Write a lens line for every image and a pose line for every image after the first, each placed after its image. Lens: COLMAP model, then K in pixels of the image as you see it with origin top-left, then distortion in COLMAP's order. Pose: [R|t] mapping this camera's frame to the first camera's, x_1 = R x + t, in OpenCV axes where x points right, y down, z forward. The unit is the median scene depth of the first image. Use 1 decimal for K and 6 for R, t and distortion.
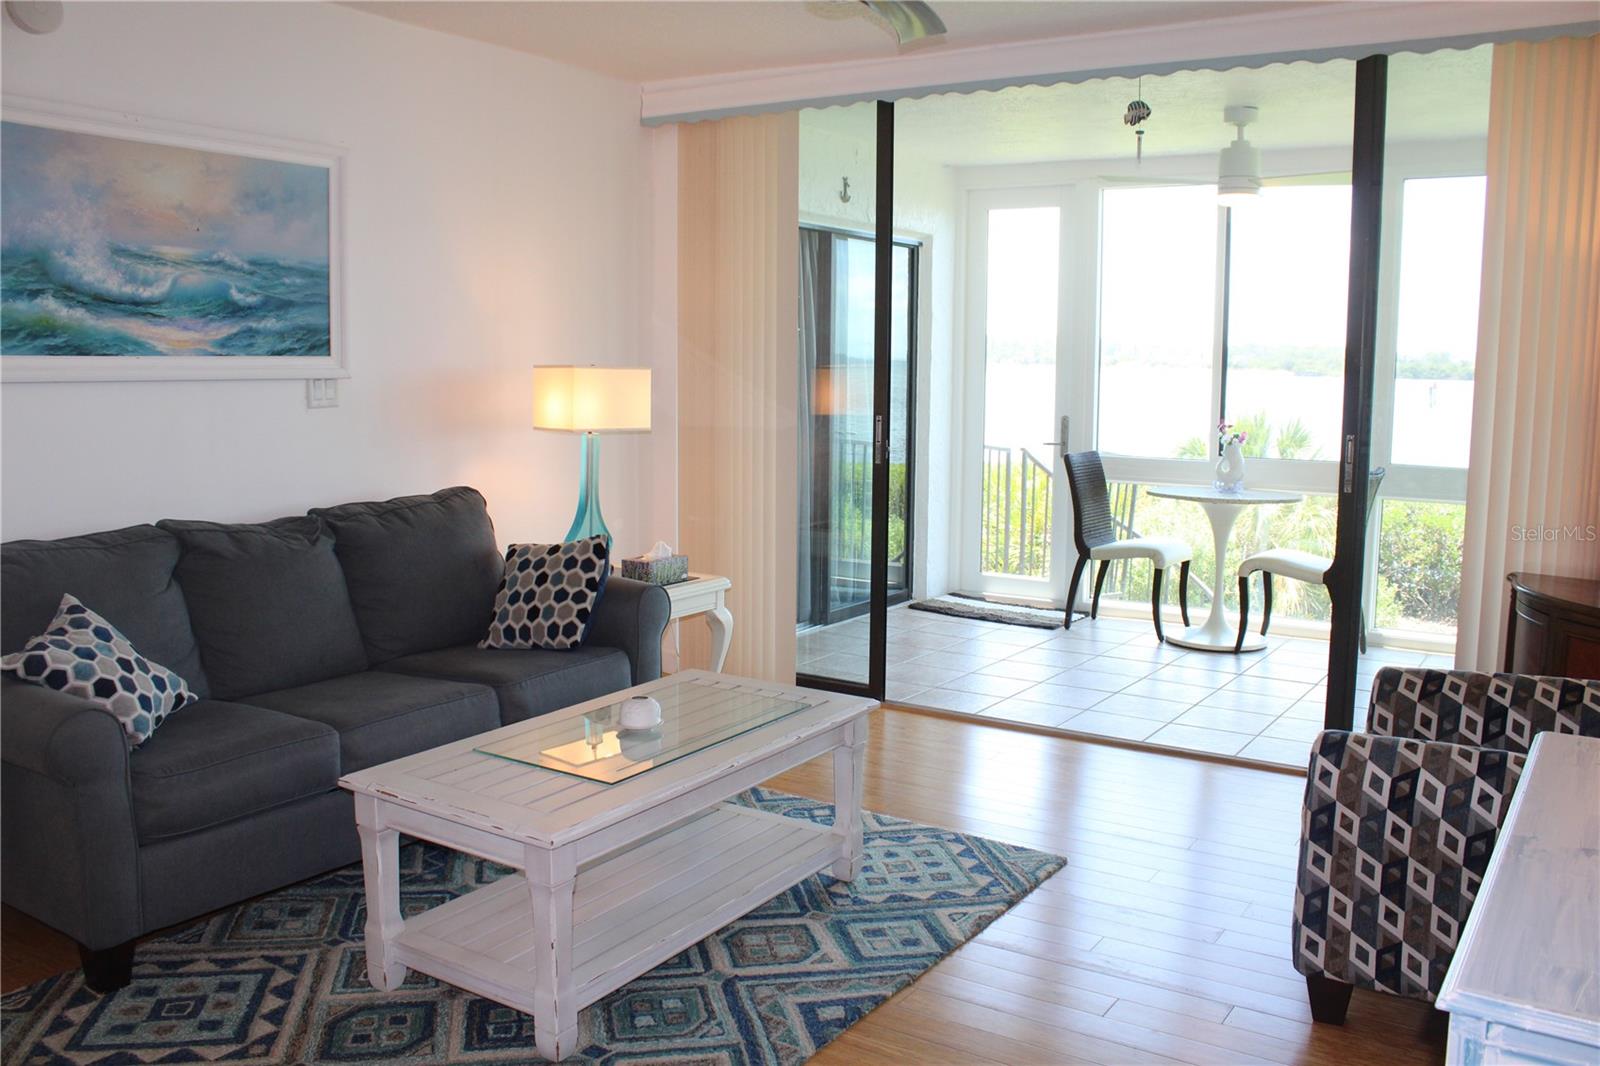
lens RADIAL K [[1345.2, 0, 802.1], [0, 1345.2, 518.9], [0, 0, 1]] dist [-0.174882, 0.167925]
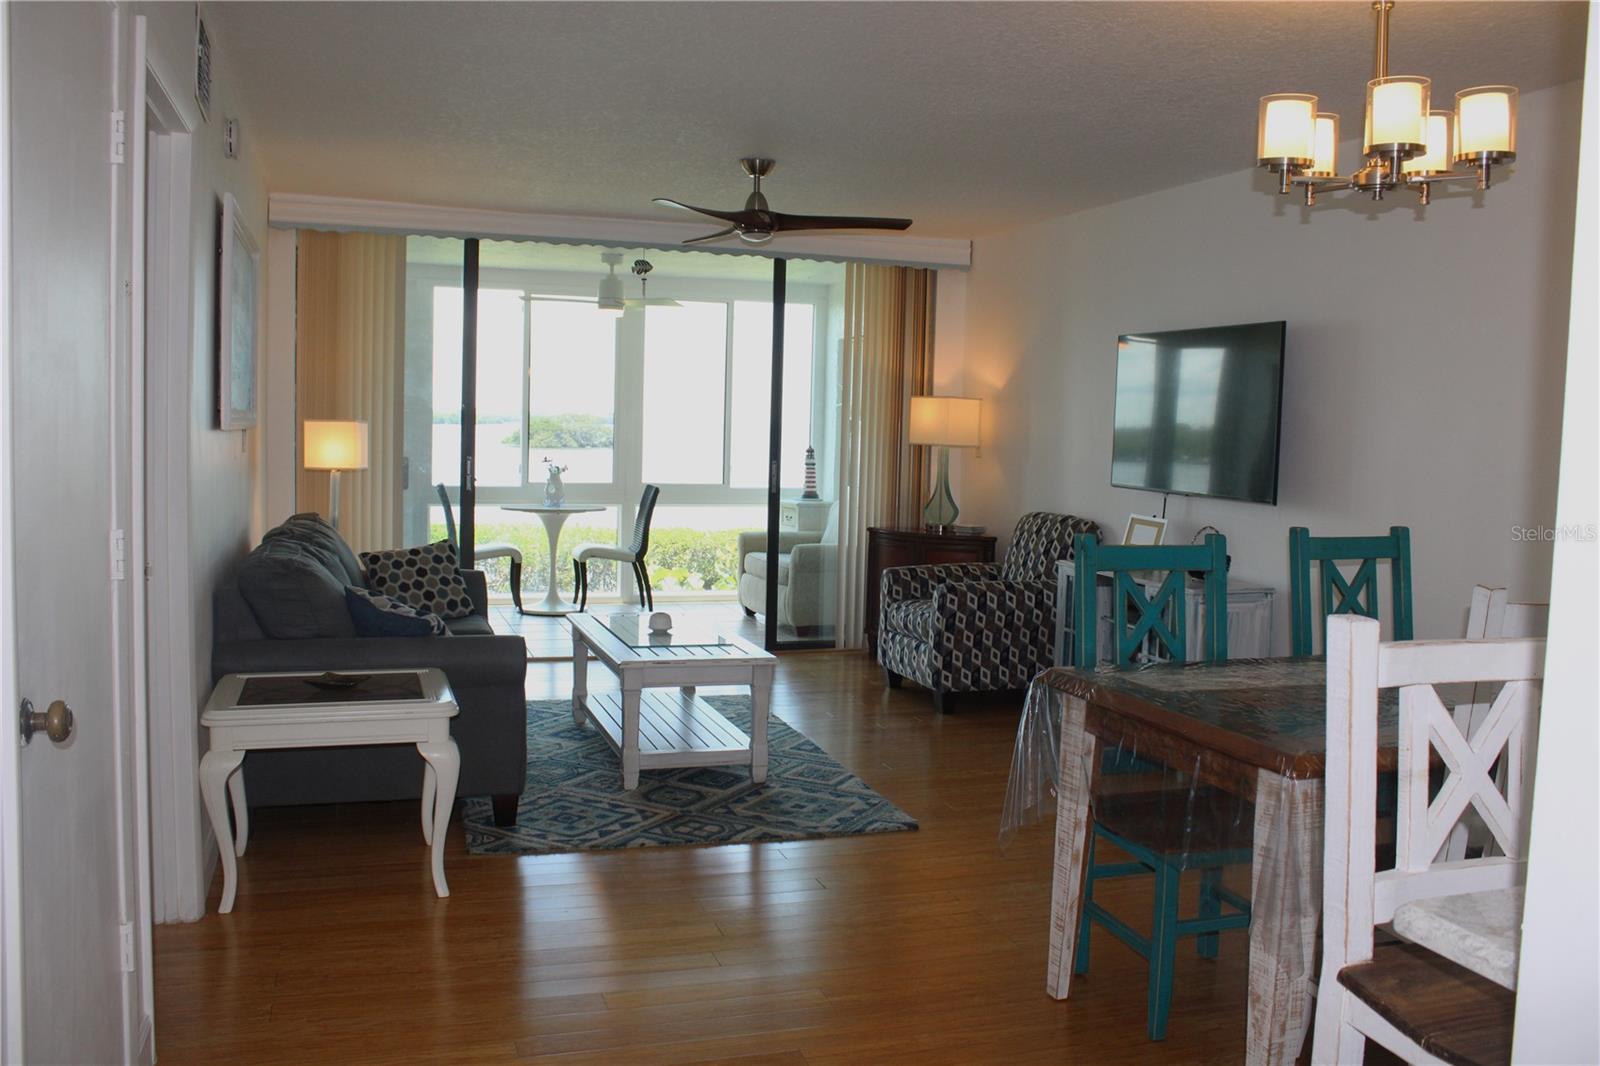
lens RADIAL K [[1345.2, 0, 802.1], [0, 1345.2, 518.9], [0, 0, 1]] dist [-0.174882, 0.167925]
pose [[0.620092, -0.047327, 0.783100, -1.304358], [0.072577, 0.997359, 0.002807, 0.017801], [-0.781165, 0.055095, 0.621889, -0.235811]]
